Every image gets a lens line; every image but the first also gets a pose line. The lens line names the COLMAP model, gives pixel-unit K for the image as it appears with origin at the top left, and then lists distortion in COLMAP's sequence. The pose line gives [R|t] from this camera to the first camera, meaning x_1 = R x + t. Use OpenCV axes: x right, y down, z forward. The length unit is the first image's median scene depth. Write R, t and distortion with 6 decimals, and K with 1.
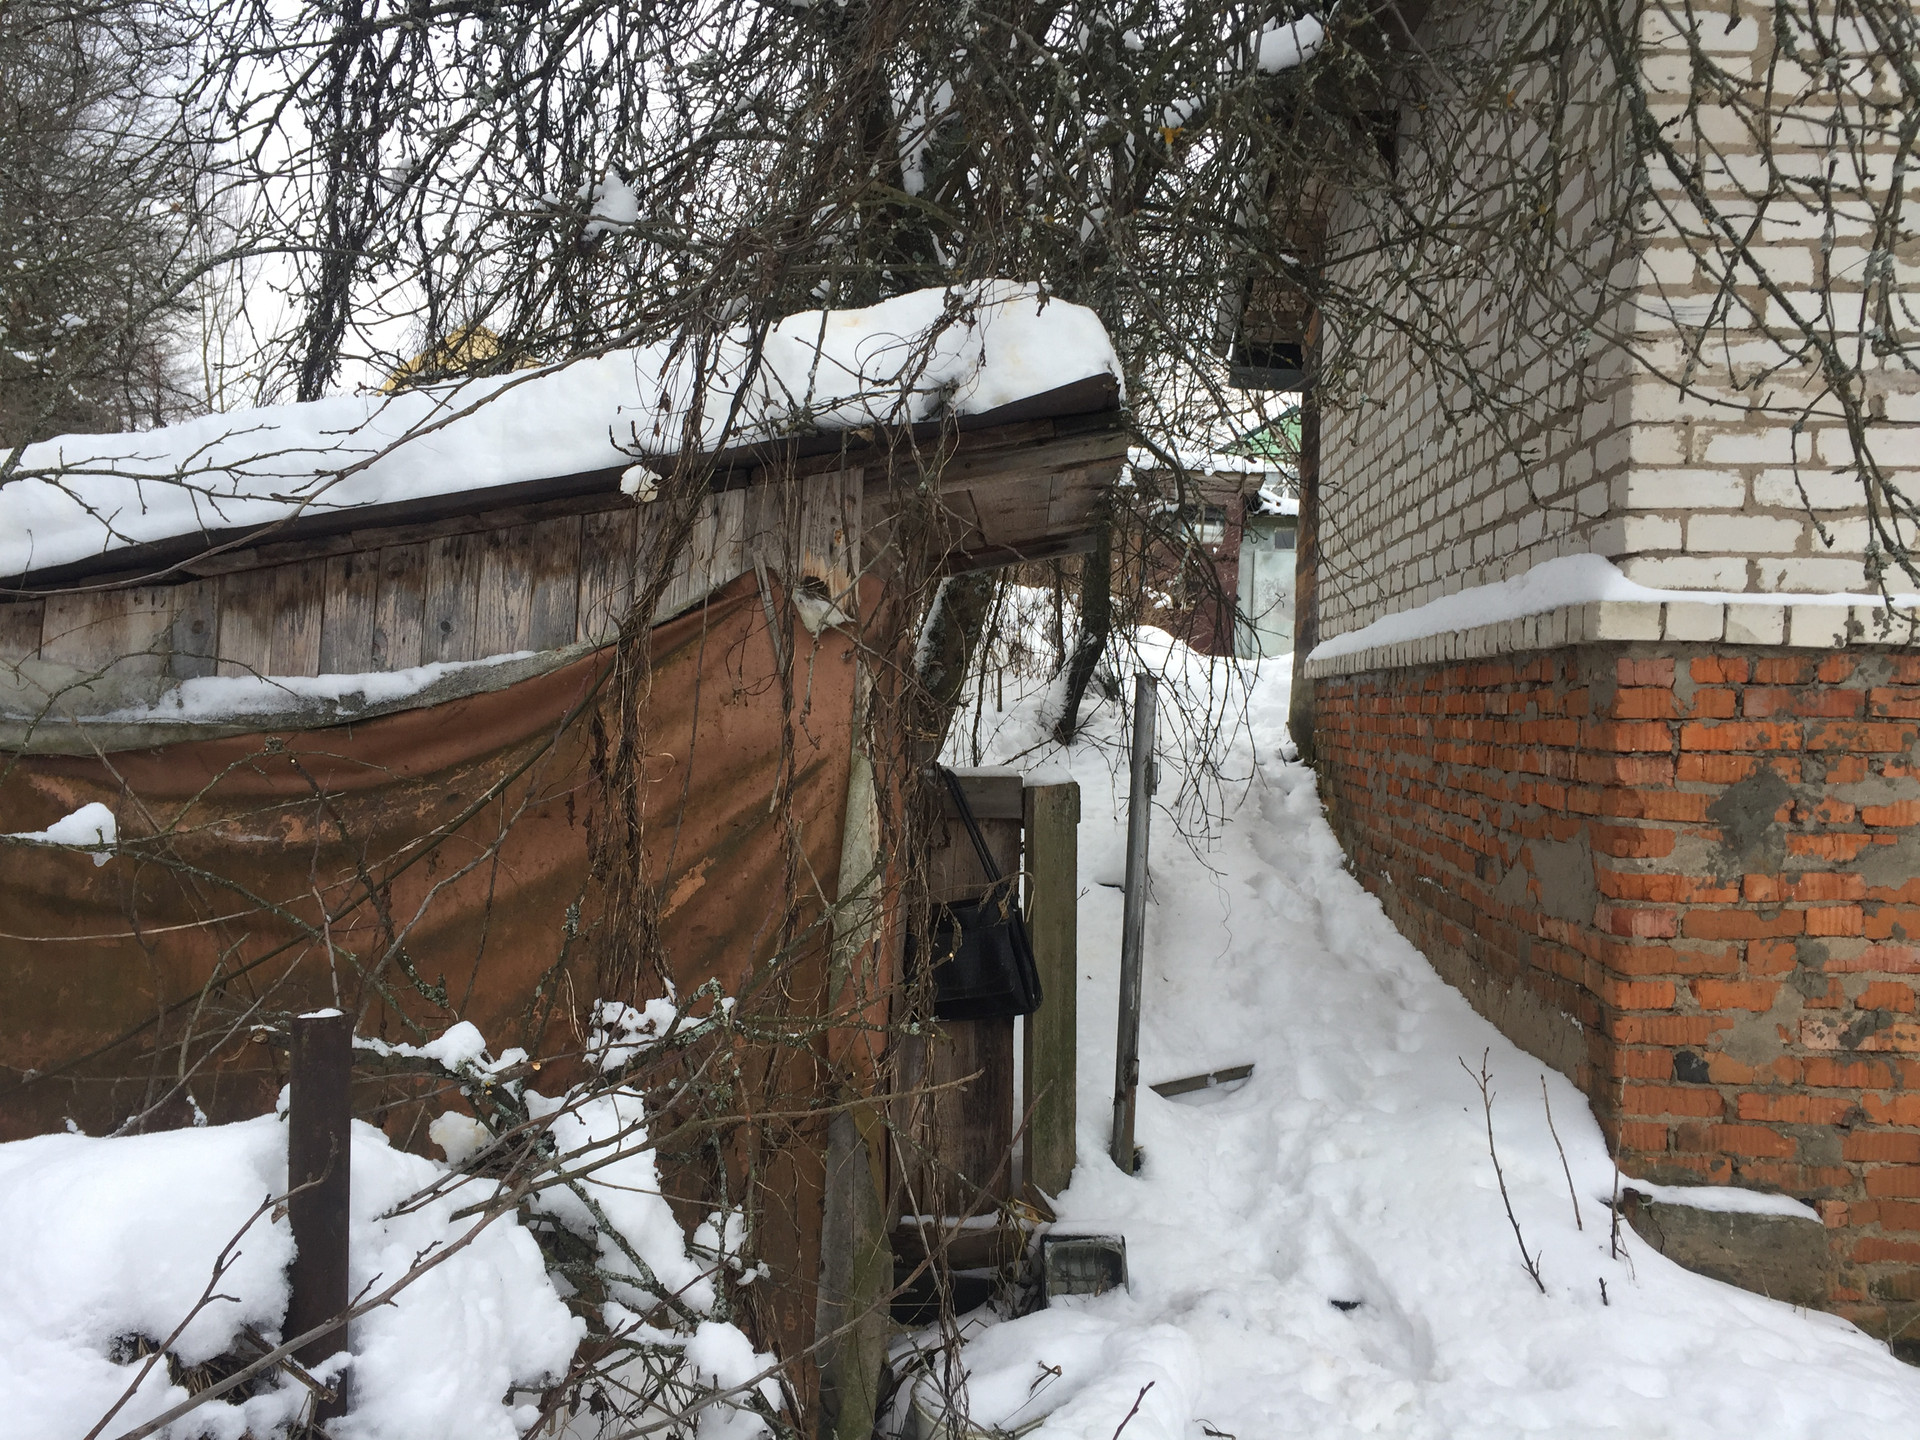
lens RADIAL K [[1636.6, 0, 962.6], [0, 1636.6, 720.4], [0, 0, 1]] dist [0.057814, -0.040184]
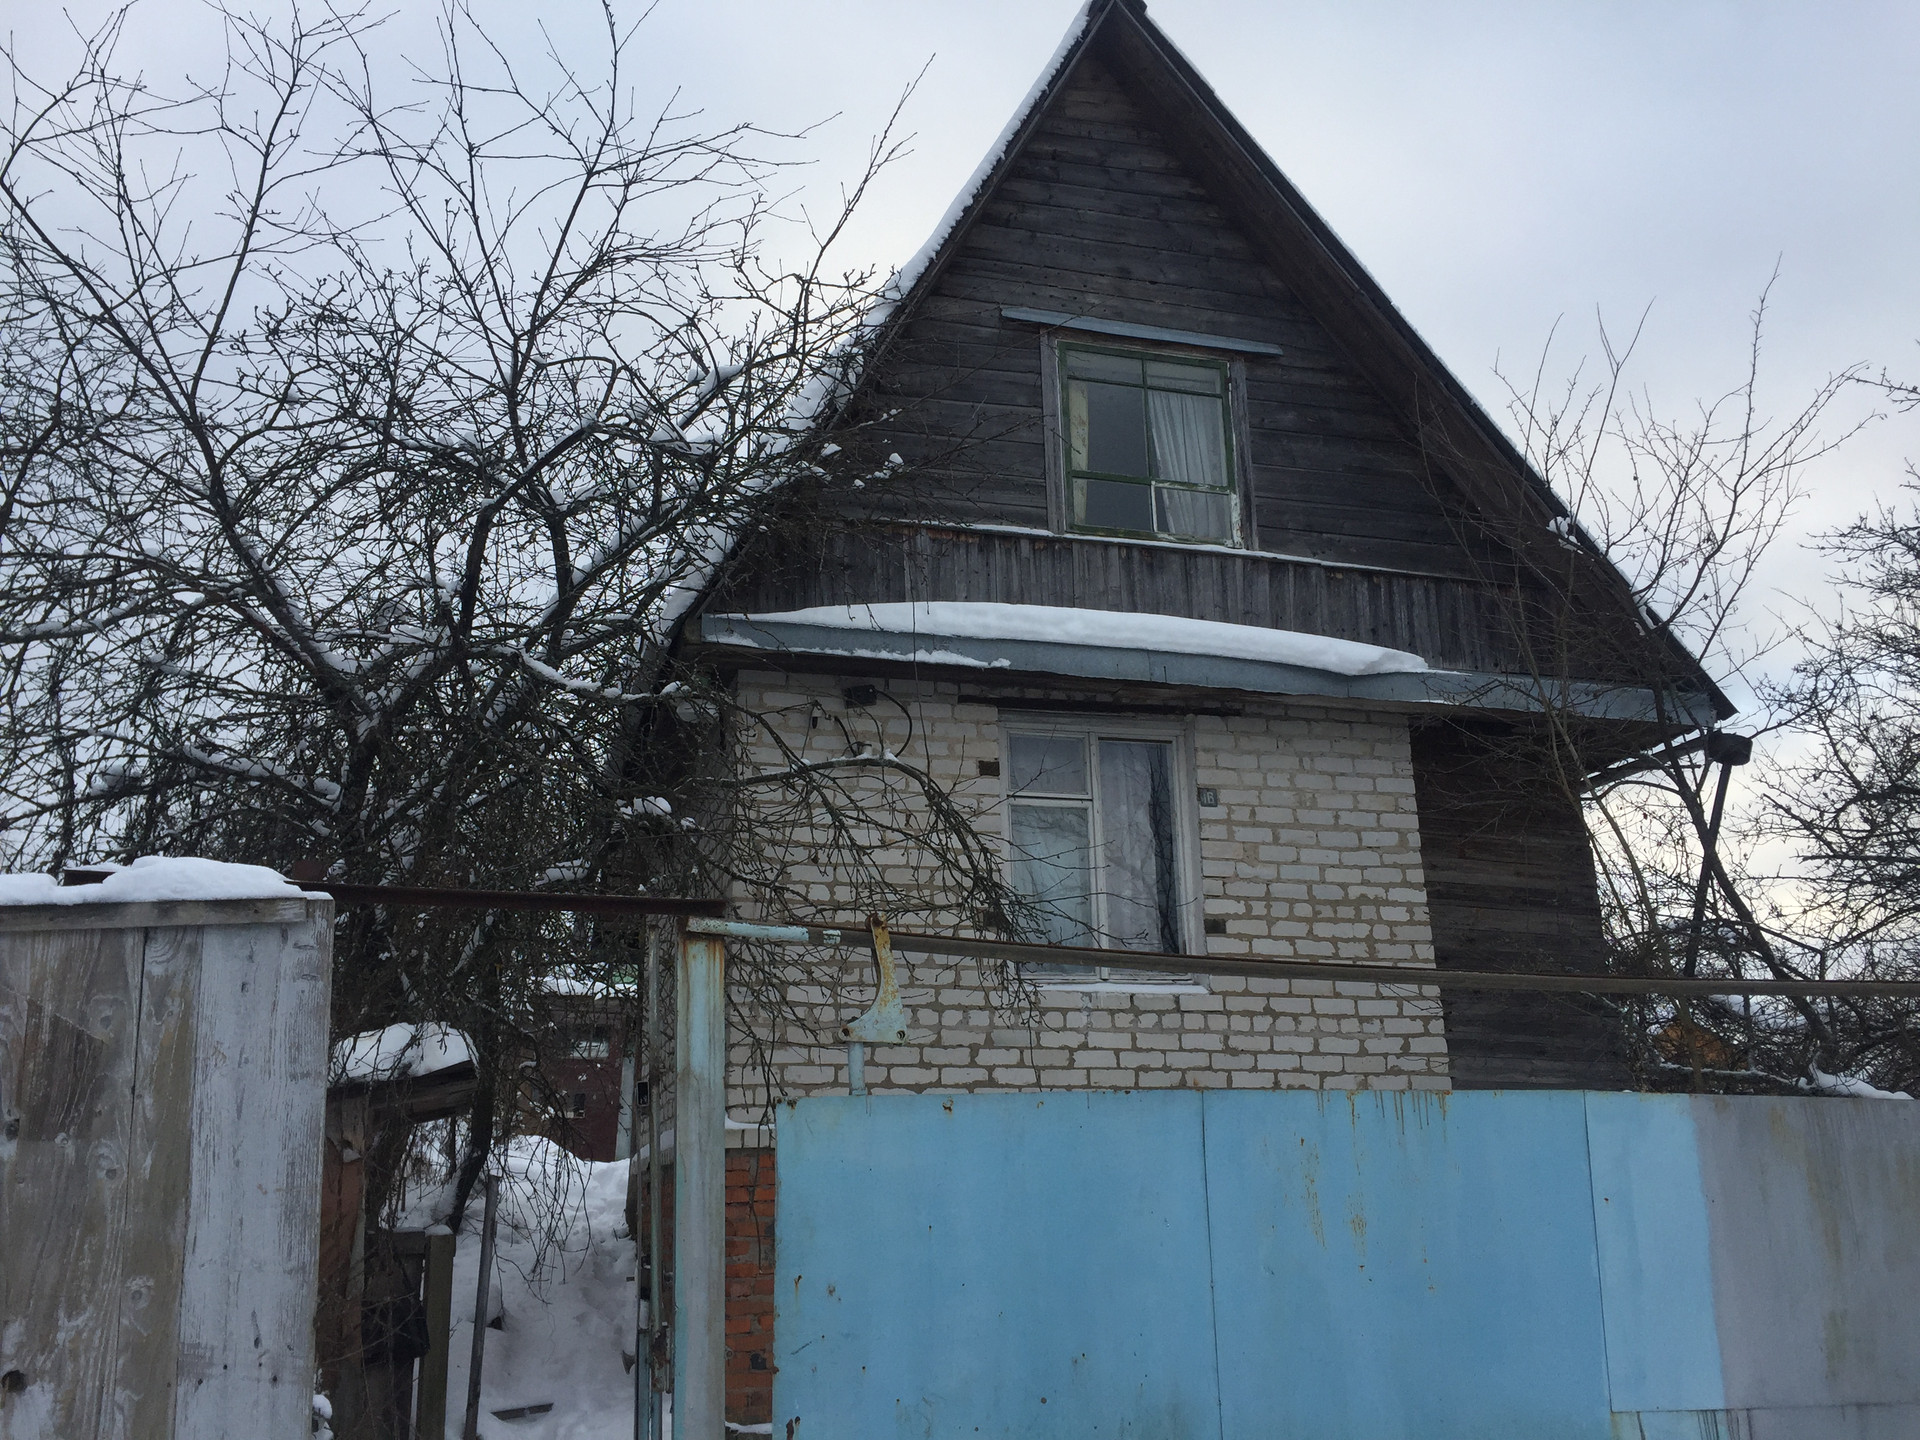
lens RADIAL K [[1636.6, 0, 962.7], [0, 1636.6, 722.6], [0, 0, 1]] dist [0.057814, -0.040184]
pose [[0.939739, 0.055146, 0.337416, -0.032038], [0.045947, 0.957583, -0.284472, 0.022755], [-0.338791, 0.282832, 0.897344, -0.619343]]
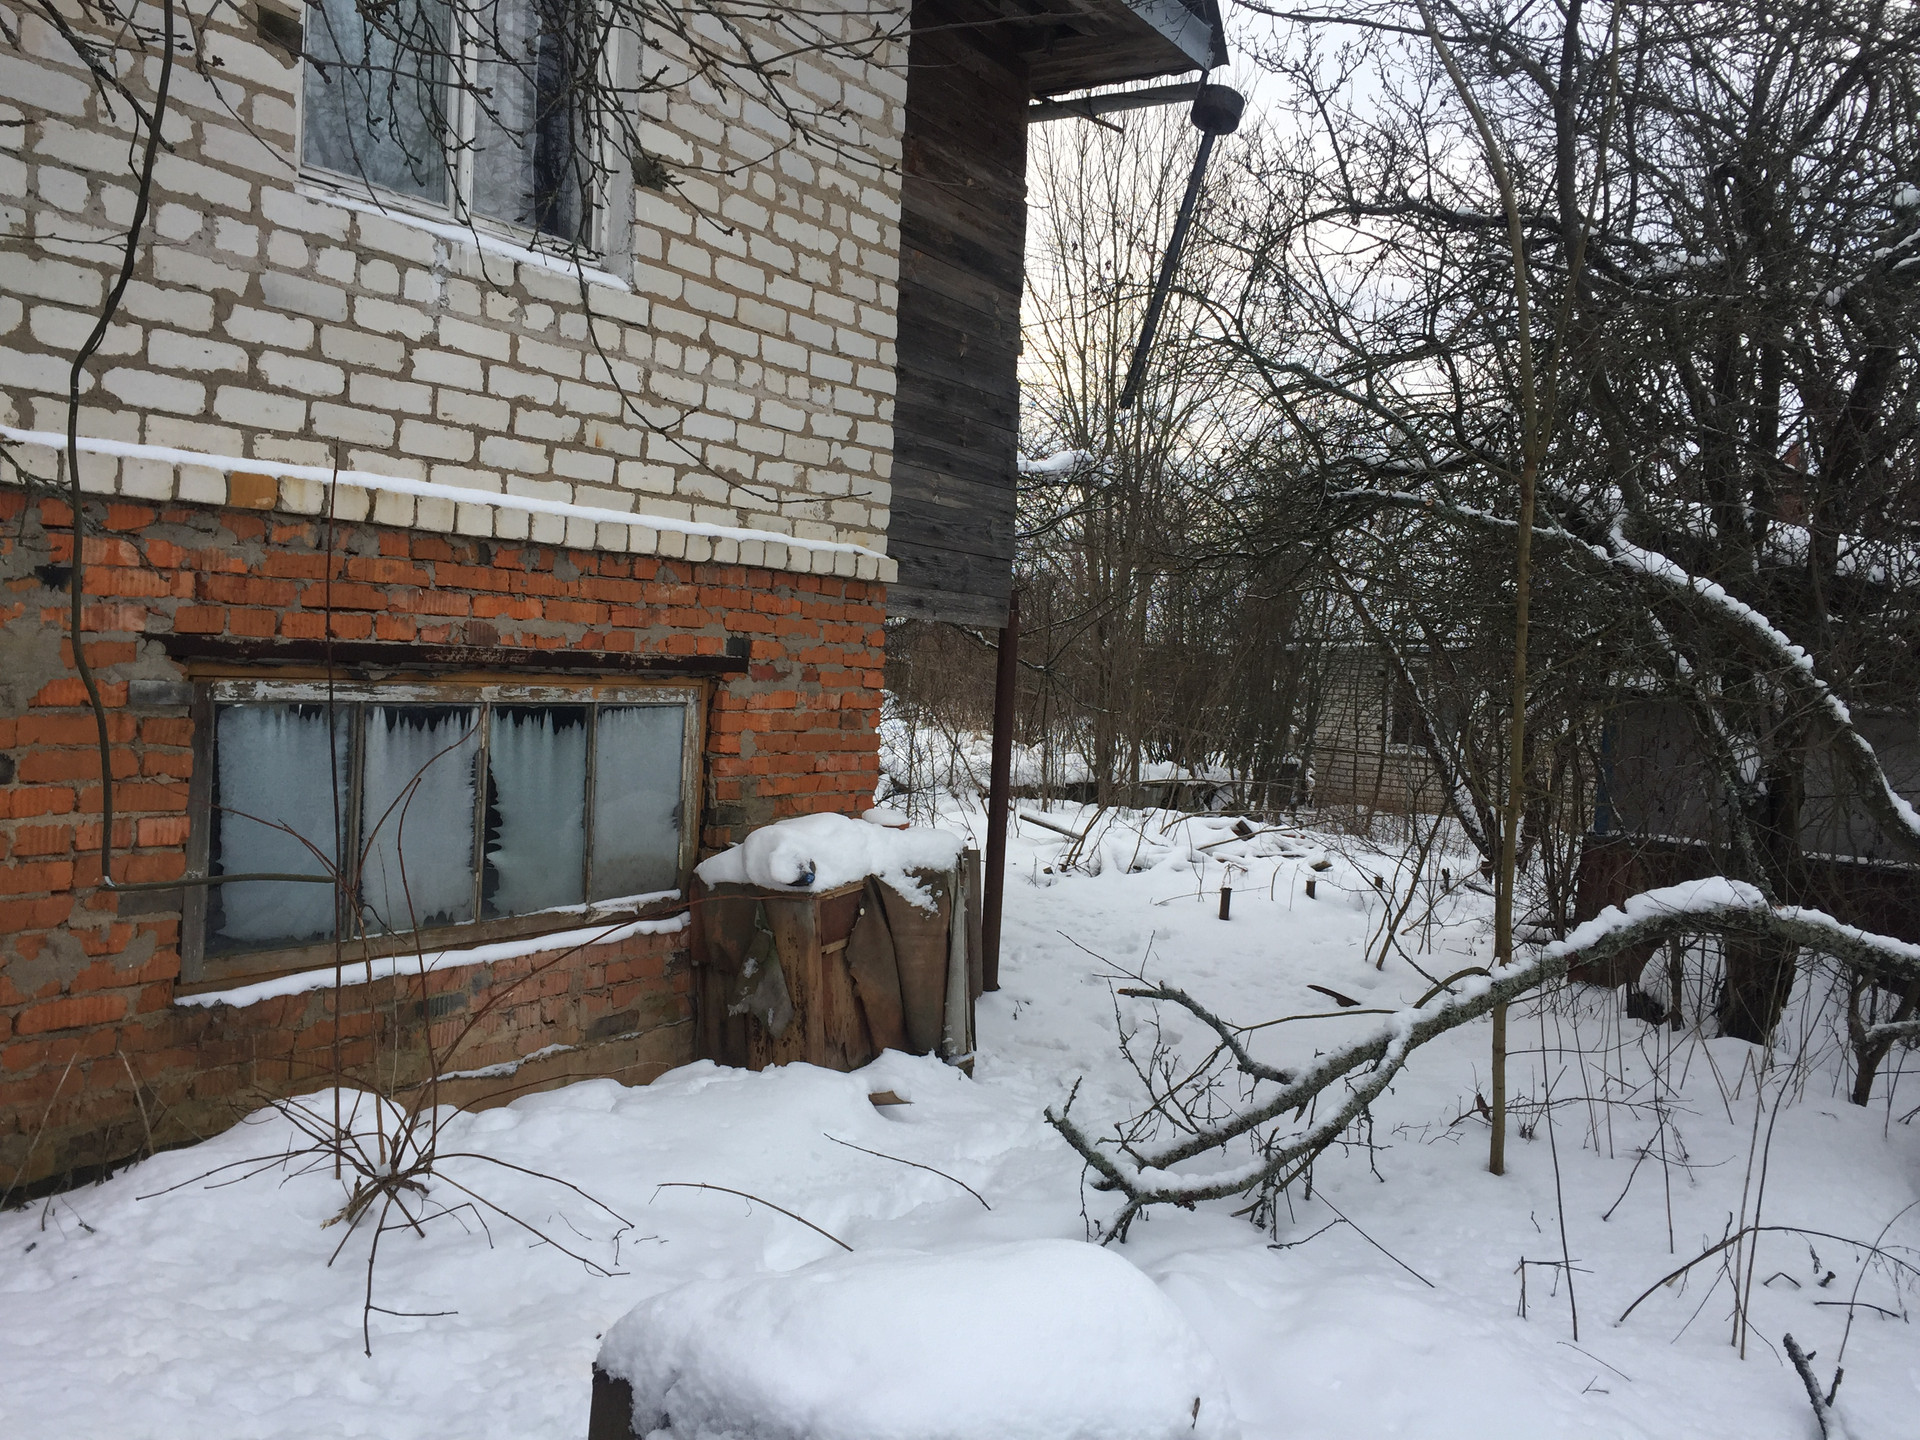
lens RADIAL K [[1636.6, 0, 966.2], [0, 1636.6, 718.1], [0, 0, 1]] dist [0.057814, -0.040184]
pose [[0.483651, -0.039439, 0.874372, 0.084987], [-0.036253, 0.997224, 0.065033, -0.016244], [-0.874510, -0.063152, 0.480879, 0.822613]]
